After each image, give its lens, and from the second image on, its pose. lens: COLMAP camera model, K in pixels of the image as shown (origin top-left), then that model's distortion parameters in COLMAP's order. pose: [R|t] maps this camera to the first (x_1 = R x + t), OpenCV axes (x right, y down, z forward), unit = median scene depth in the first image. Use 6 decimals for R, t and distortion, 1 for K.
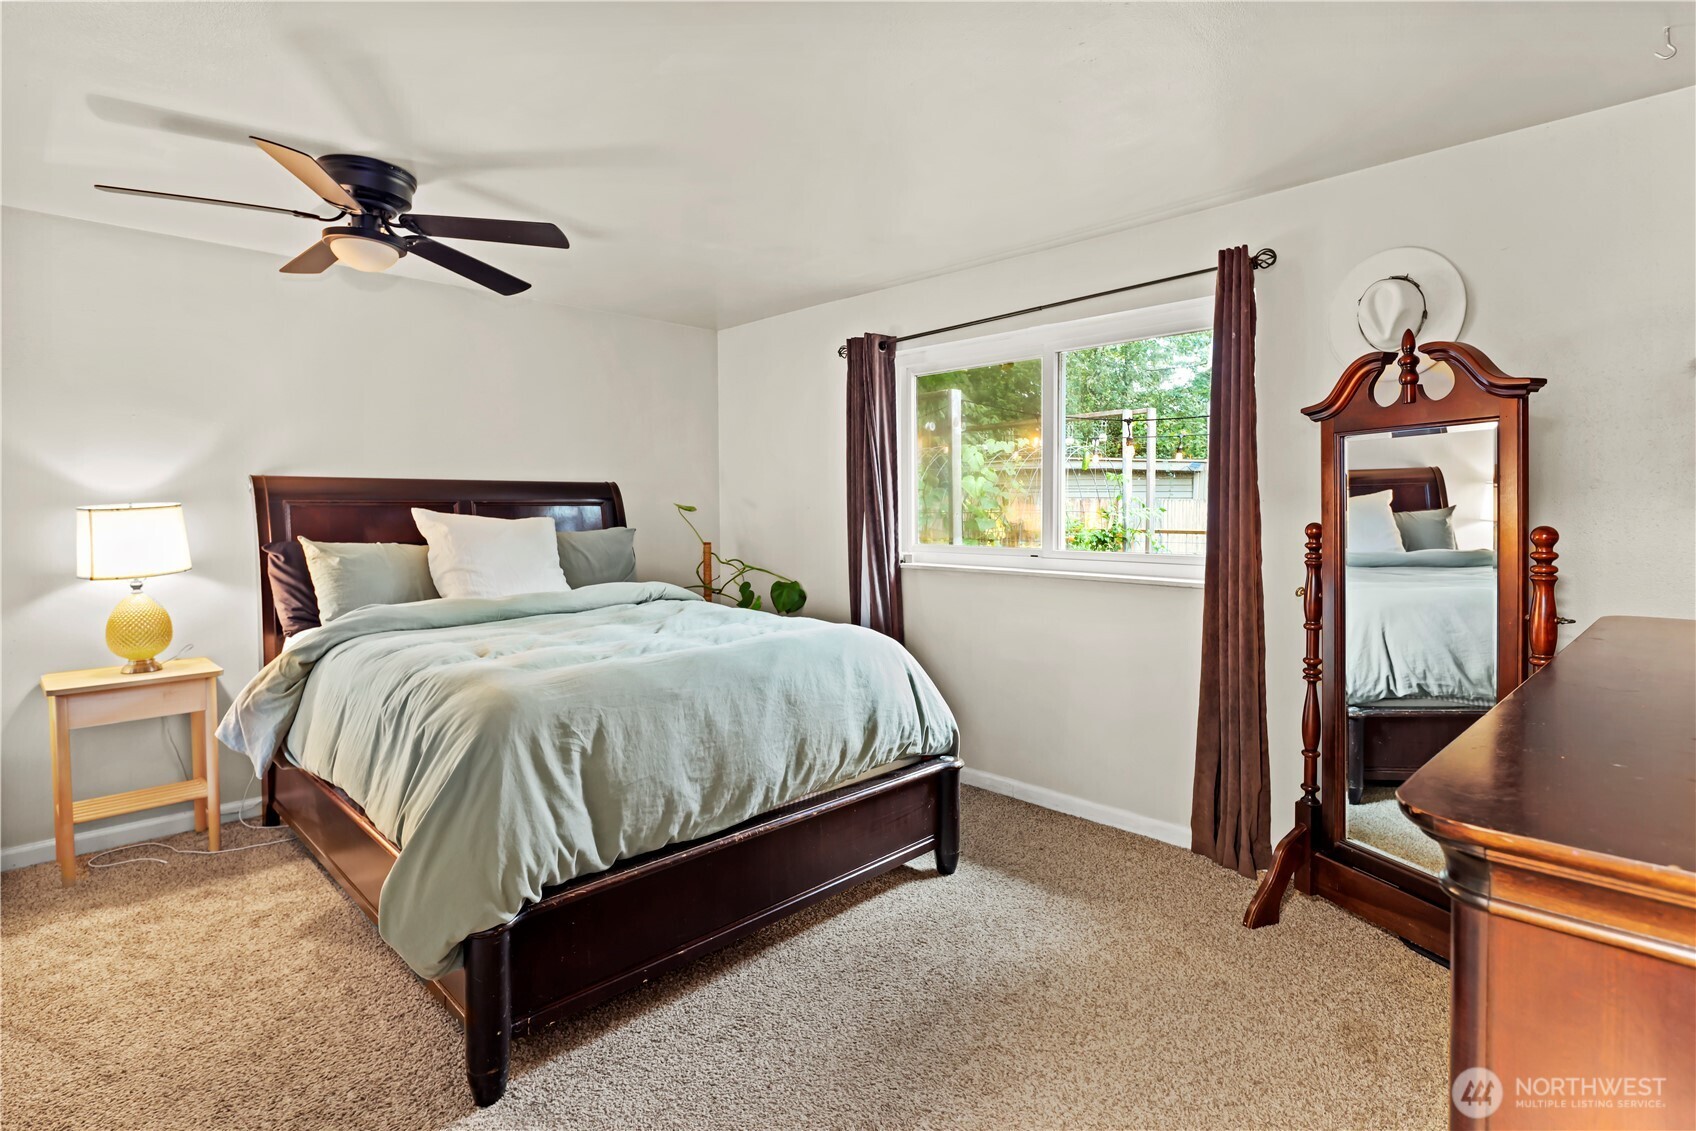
lens RADIAL K [[846.2, 0, 847.1], [0, 846.2, 521.3], [0, 0, 1]] dist [-0.000369, -0.000204]
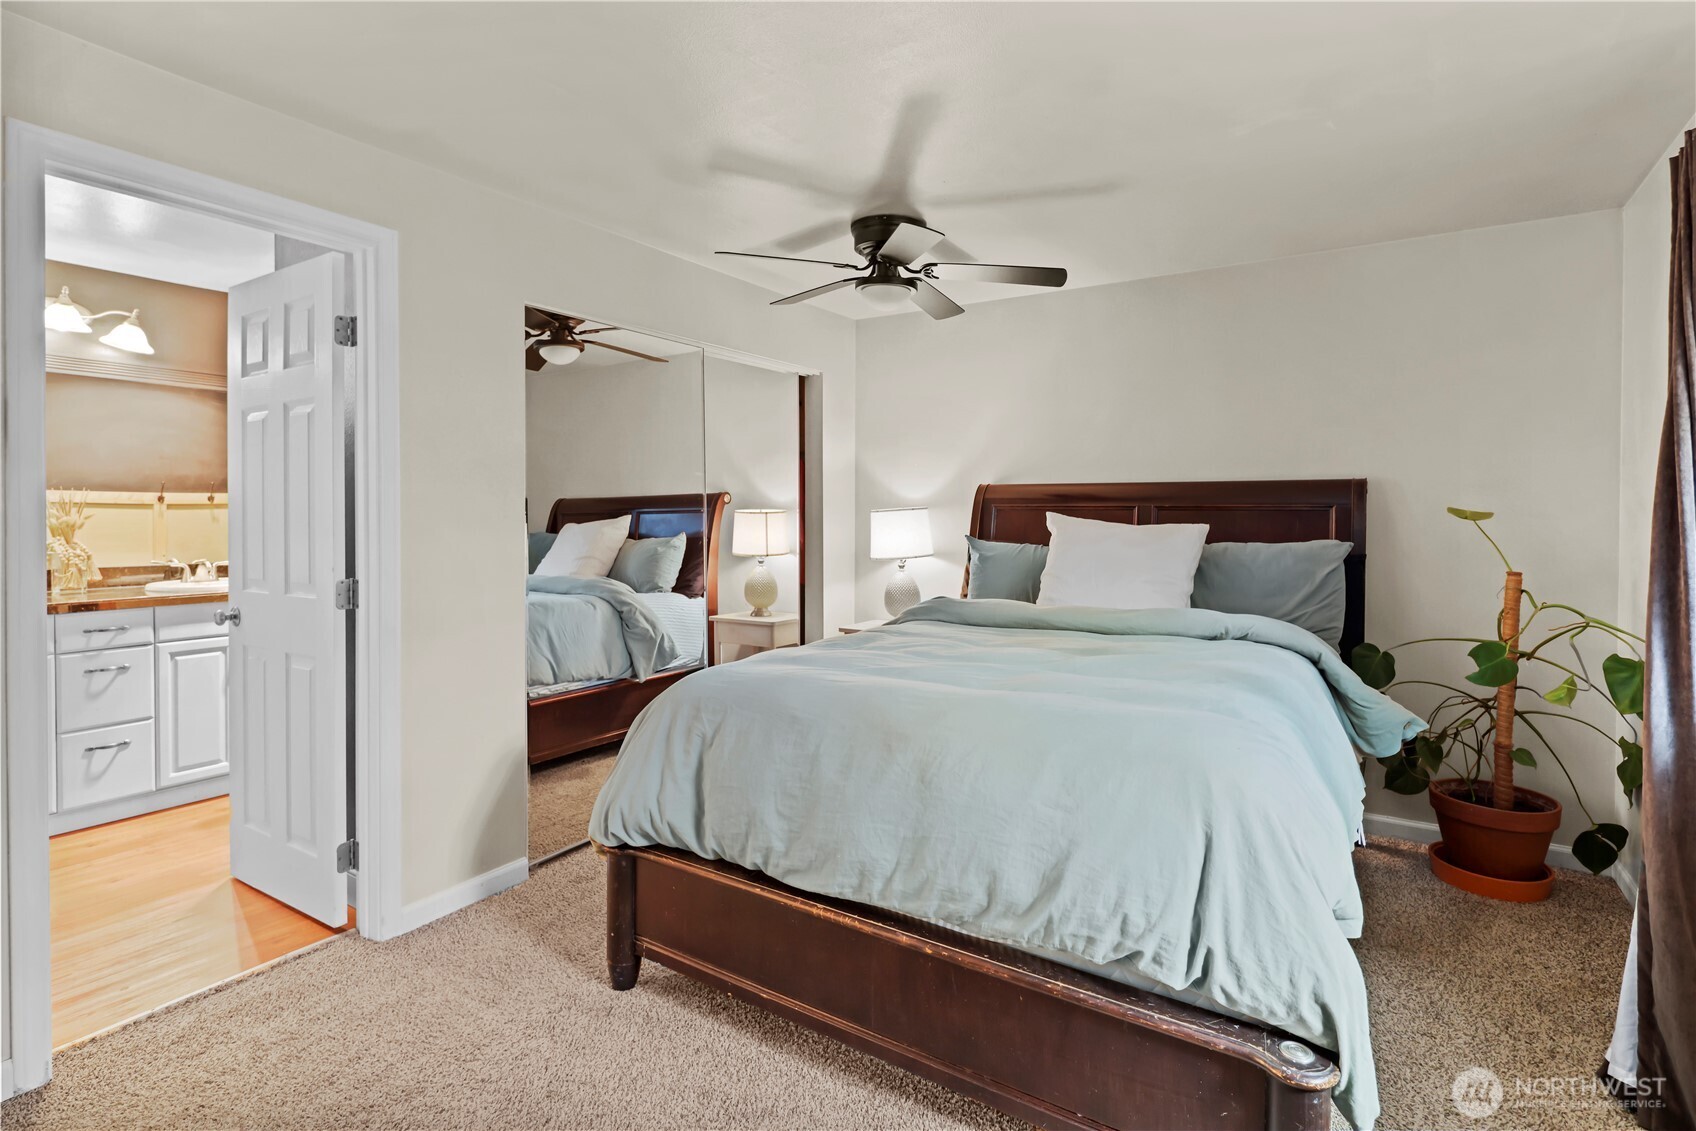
lens RADIAL K [[821.9, 0, 844.9], [0, 821.9, 508.4], [0, 0, 1]] dist [-0.001295, -0.001235]
pose [[0.209112, 0.000064, -0.977892, 0.546323], [-0.022791, 0.999729, -0.004808, -0.011565], [0.977626, 0.023293, 0.209057, 0.706922]]
